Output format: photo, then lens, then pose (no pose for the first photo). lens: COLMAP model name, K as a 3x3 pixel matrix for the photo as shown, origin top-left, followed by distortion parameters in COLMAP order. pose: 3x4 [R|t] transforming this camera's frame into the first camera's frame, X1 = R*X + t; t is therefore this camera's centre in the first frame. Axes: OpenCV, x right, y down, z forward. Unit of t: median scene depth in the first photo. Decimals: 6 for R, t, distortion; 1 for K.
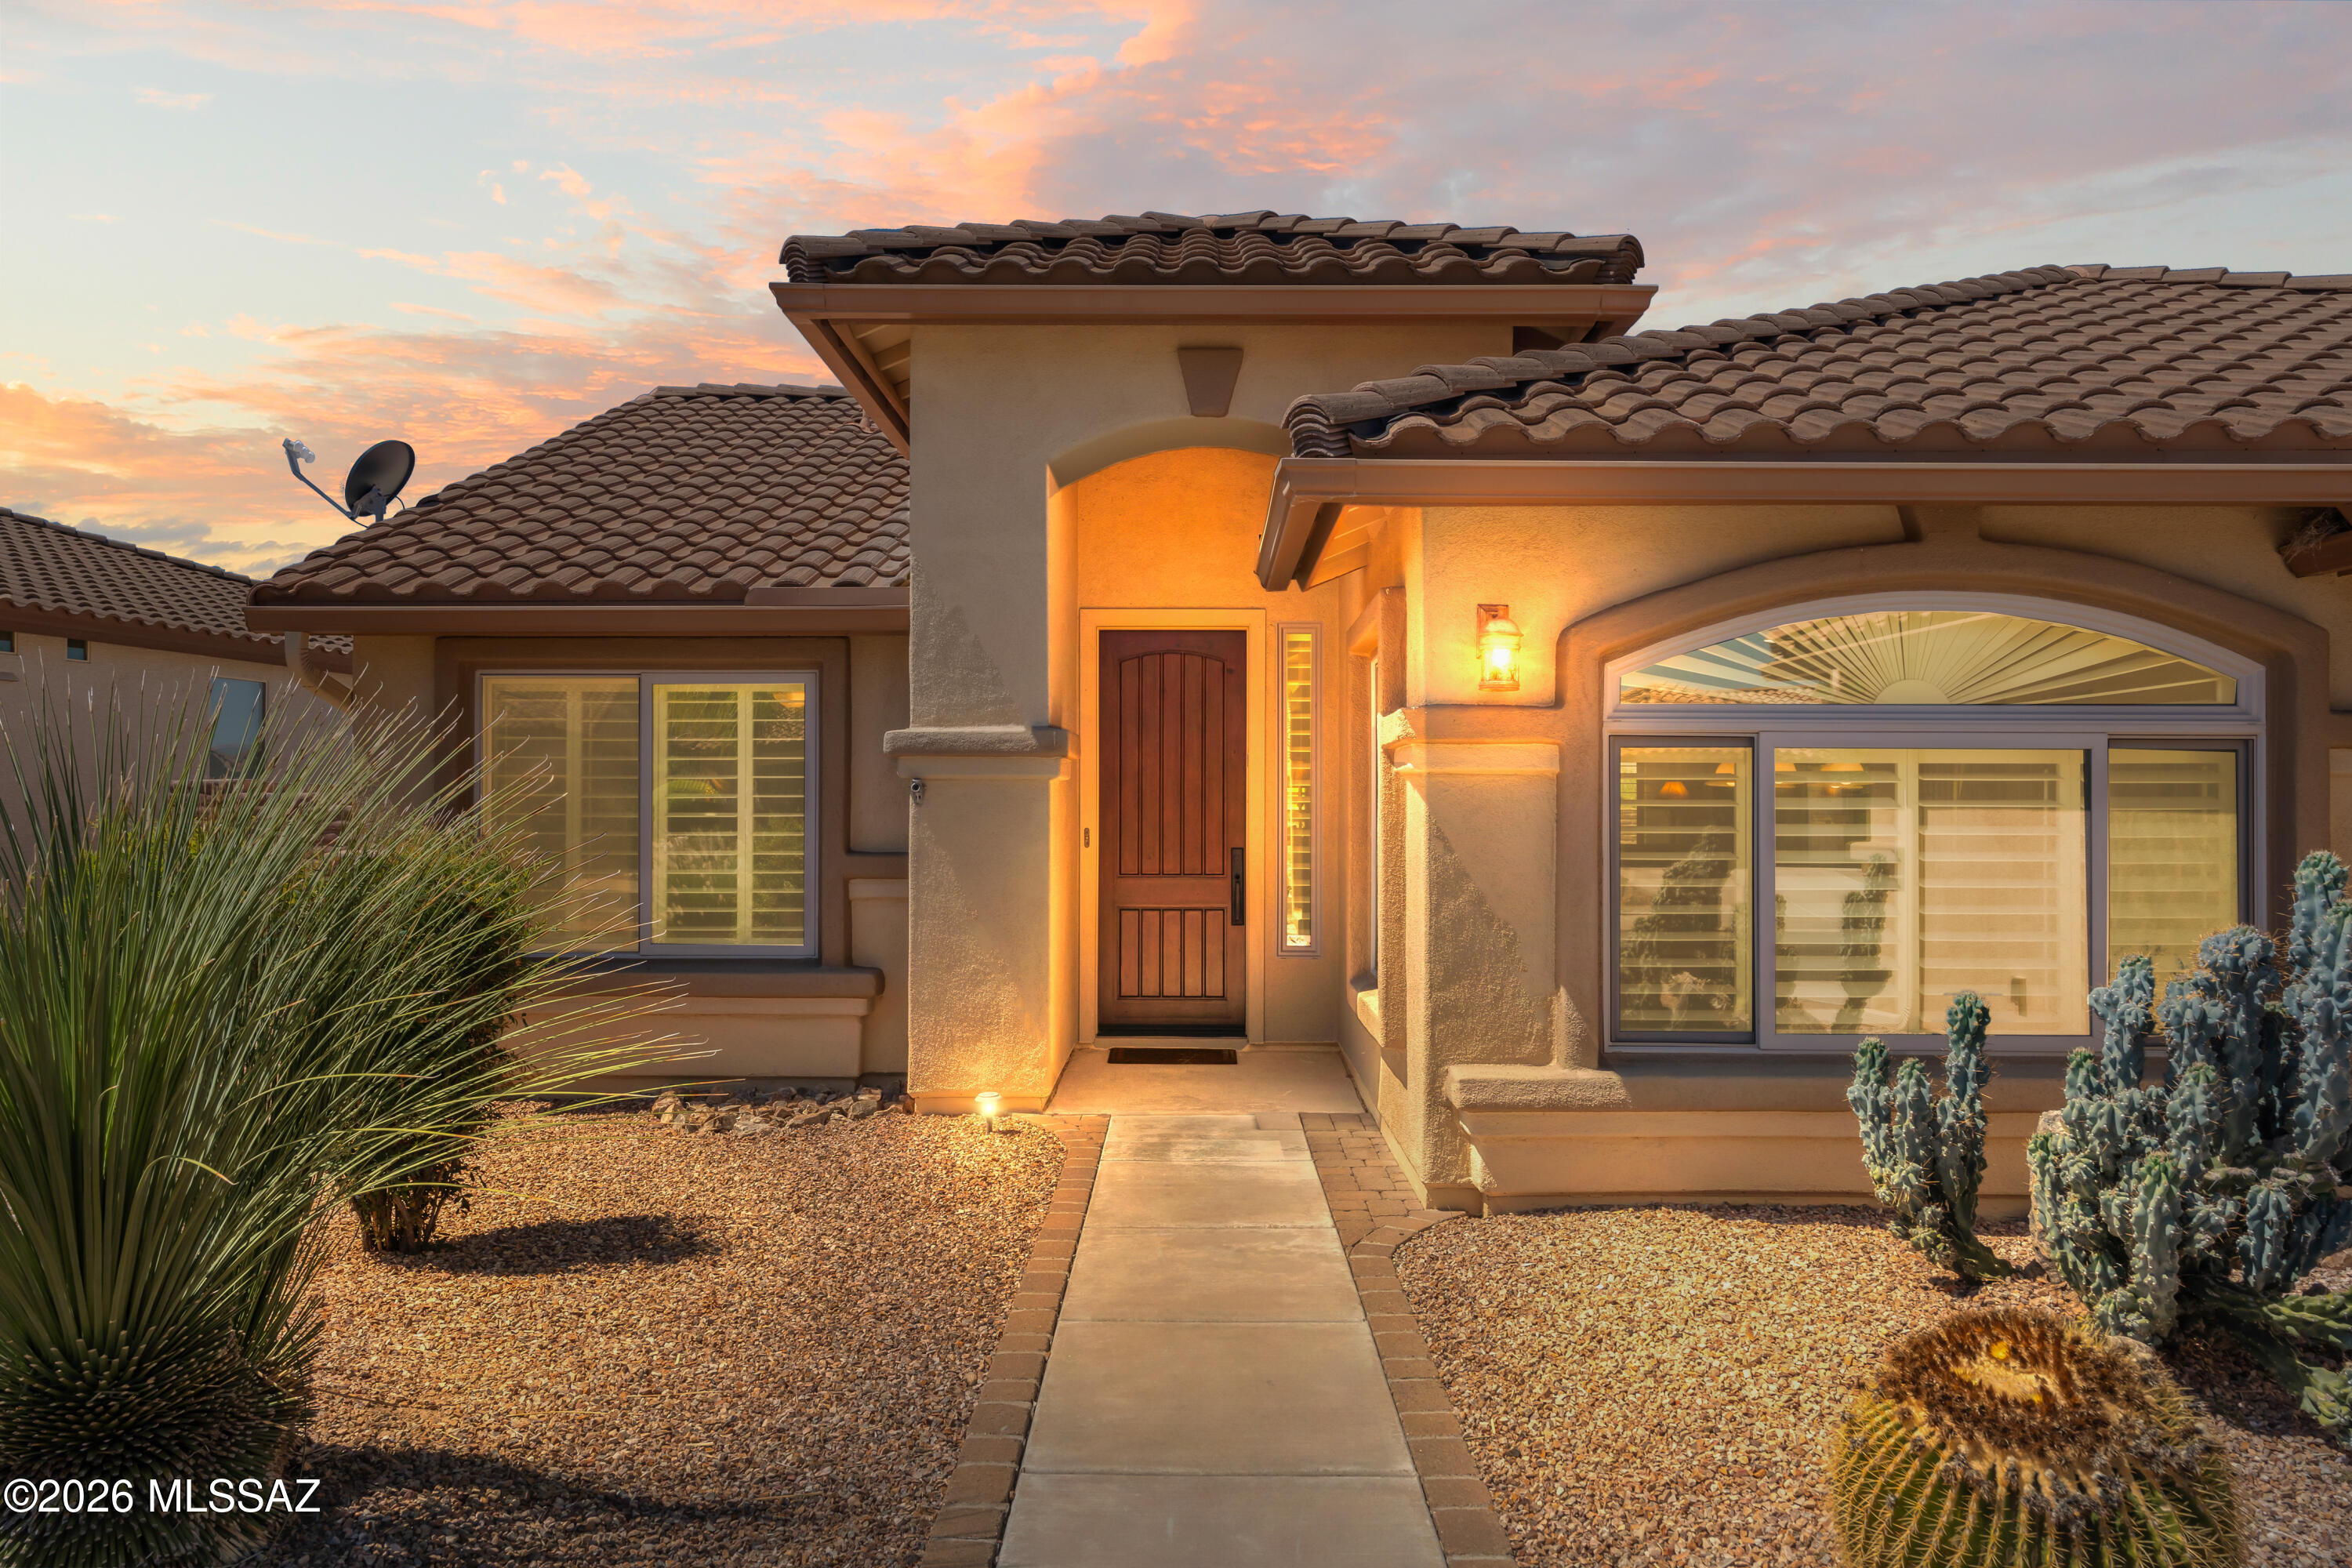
lens RADIAL K [[1619.8, 0, 1169.5], [0, 1619.8, 785.4], [0, 0, 1]] dist [0.004720, 0.000682]
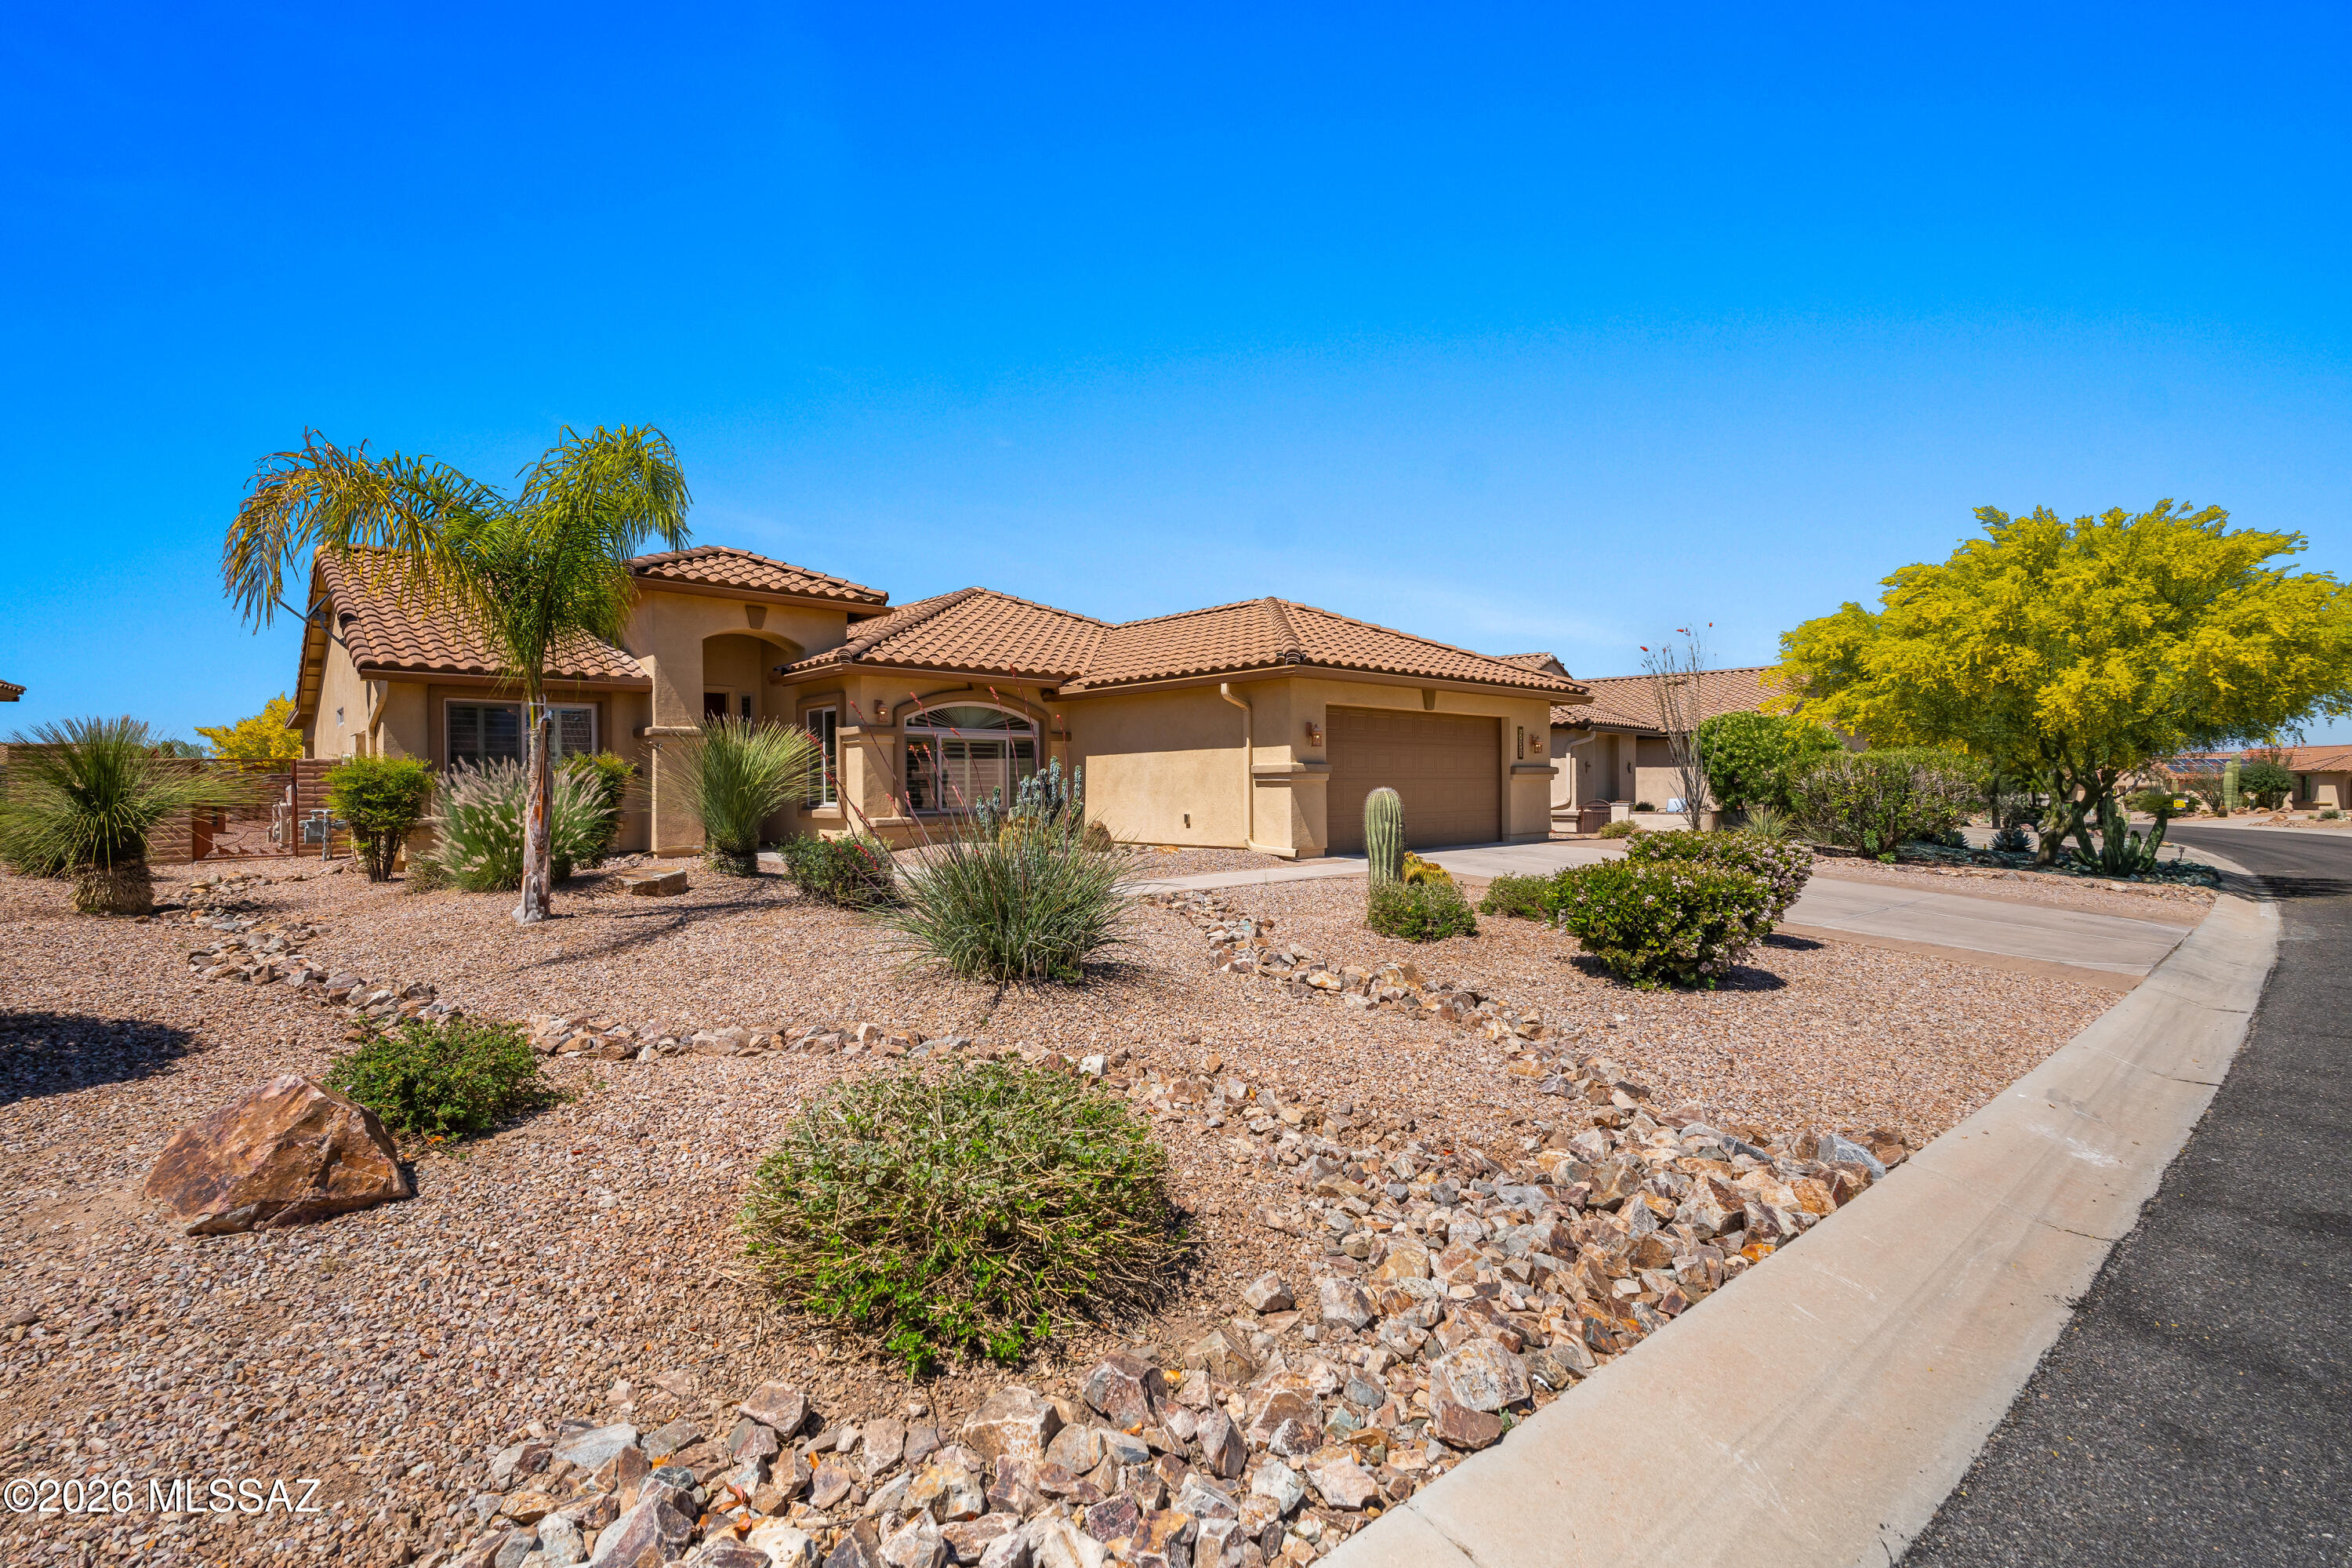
lens RADIAL K [[1095.3, 0, 1173.7], [0, 1095.3, 786.2], [0, 0, 1]] dist [-0.002146, -0.000606]
pose [[0.723670, -0.009127, 0.690085, -1.078517], [0.001953, 0.999936, 0.011177, 0.064992], [-0.690143, -0.006741, 0.723642, -1.361487]]
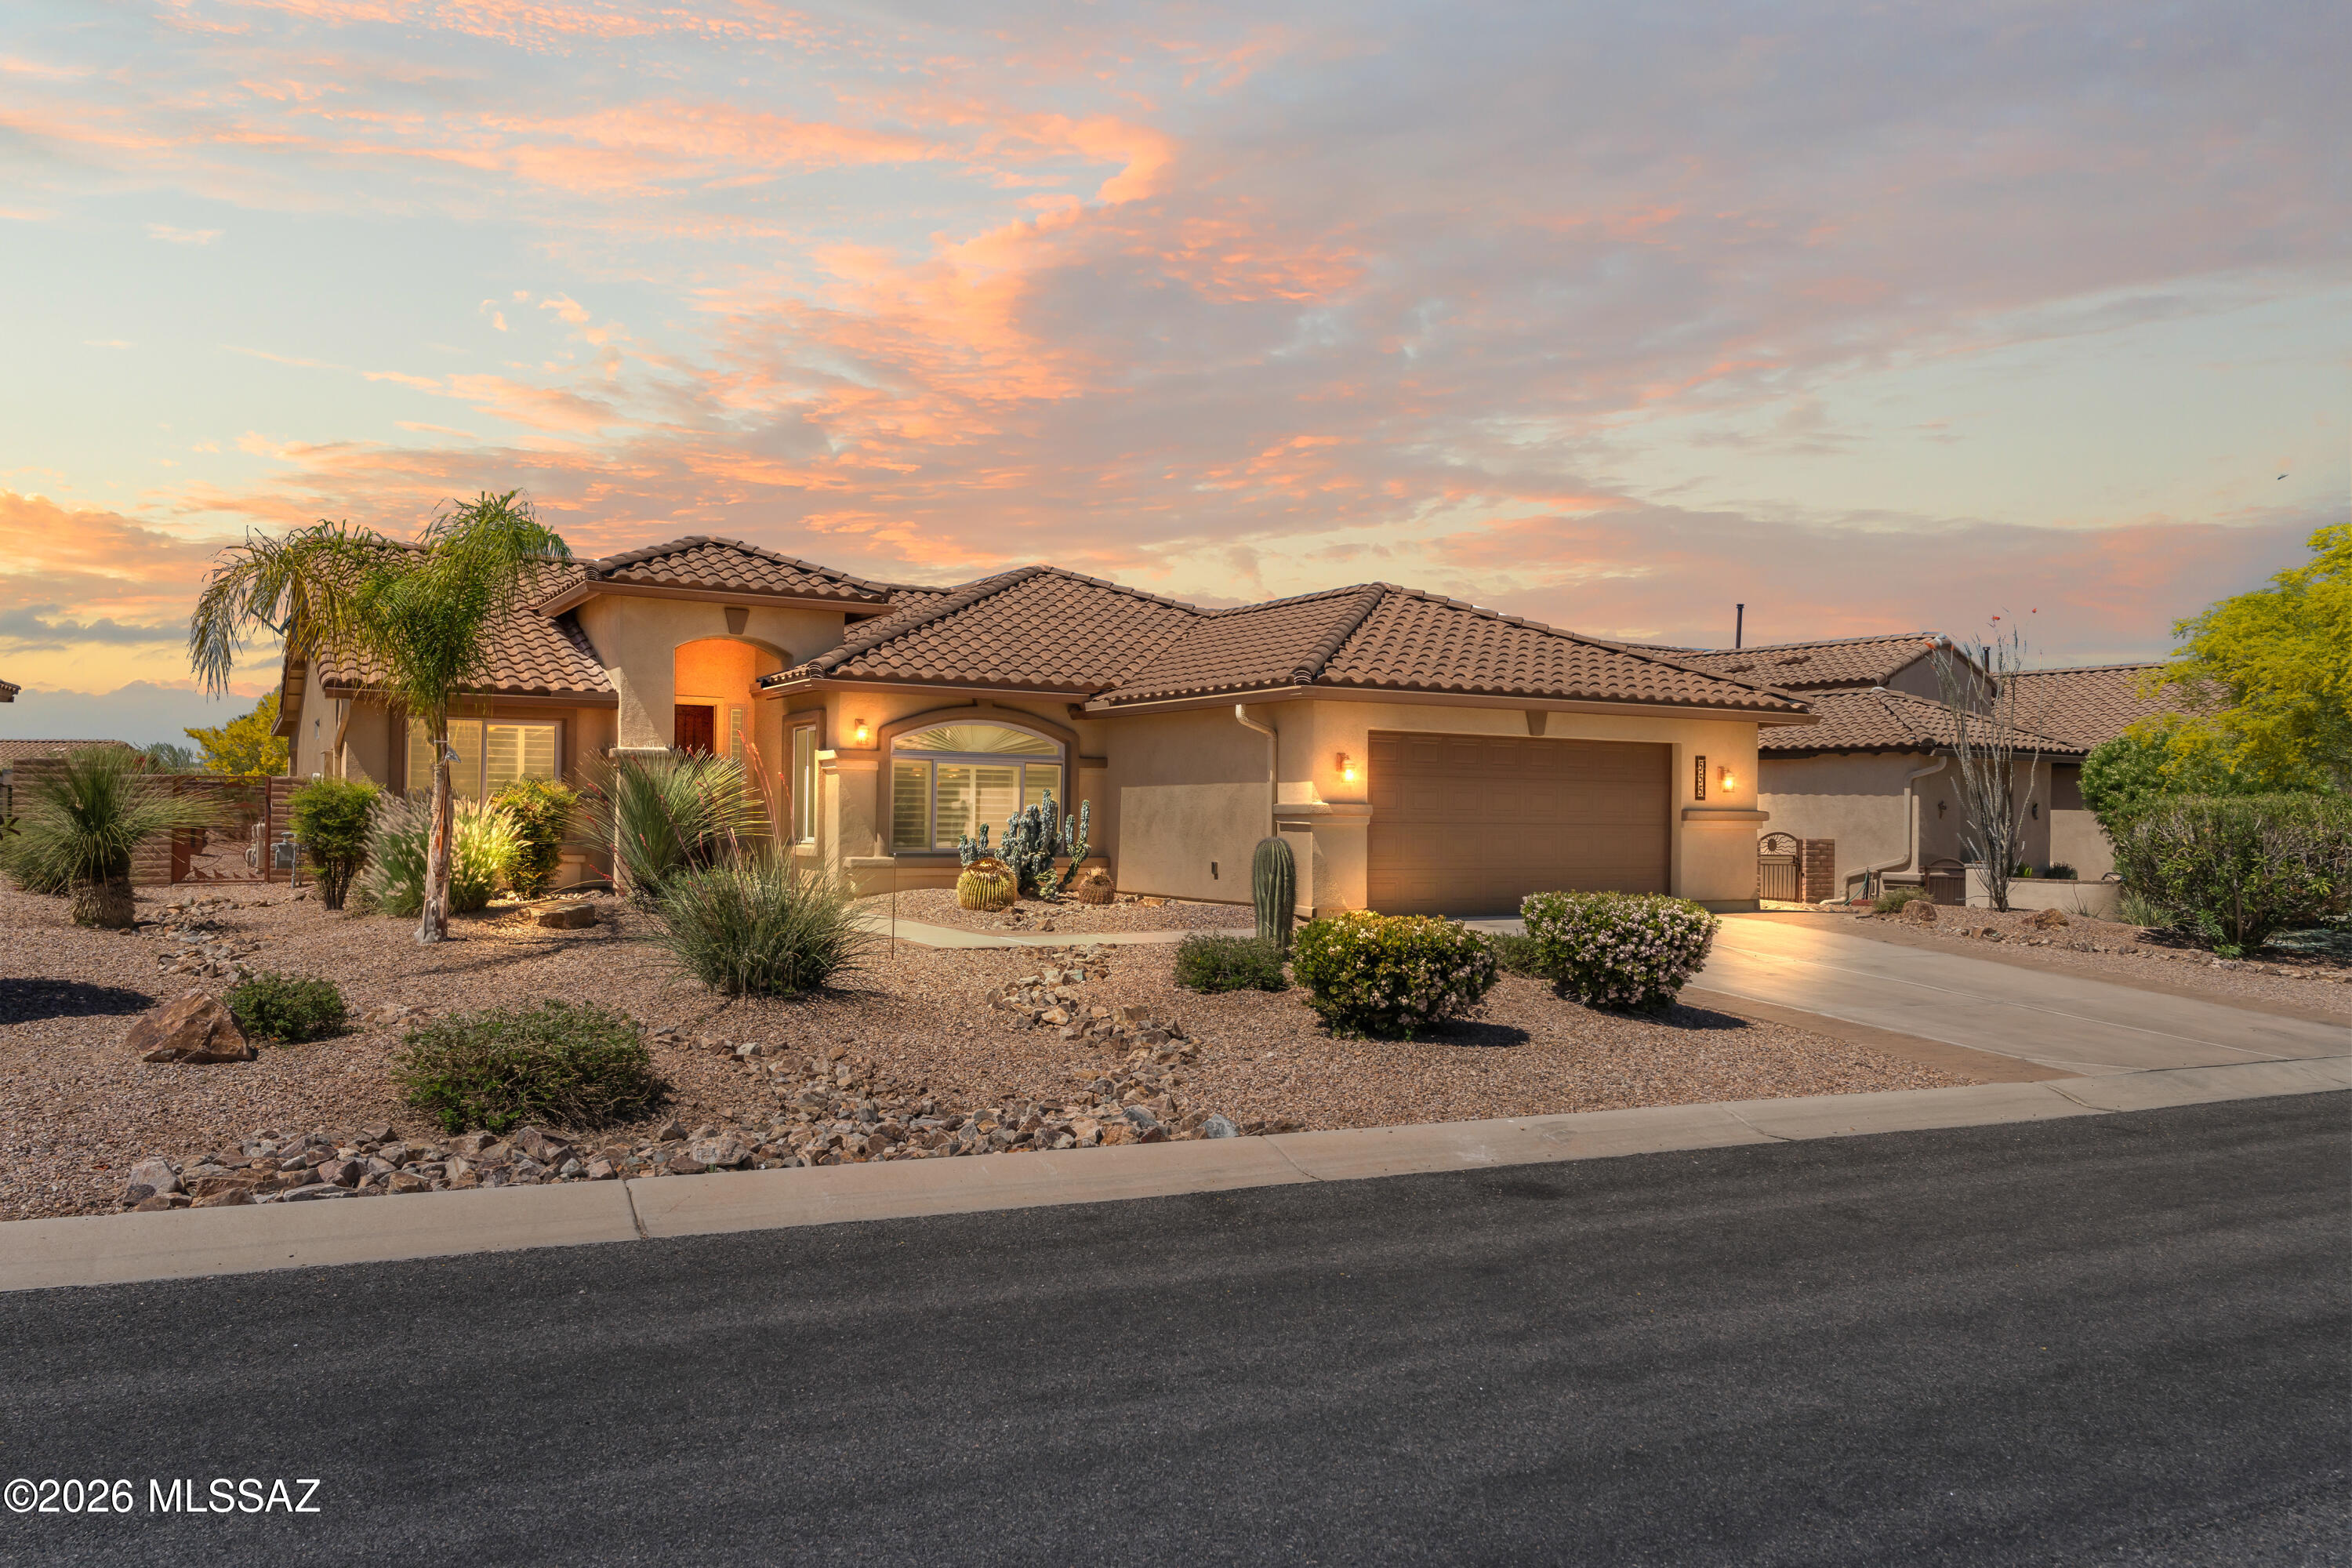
lens RADIAL K [[1769.2, 0, 1174.9], [0, 1769.2, 784.1], [0, 0, 1]] dist [-0.000062, -0.002033]
pose [[0.857708, 0.016541, 0.513872, -1.086542], [-0.016140, 0.999856, -0.005243, 0.029588], [-0.513884, -0.003797, 0.857851, -2.398131]]
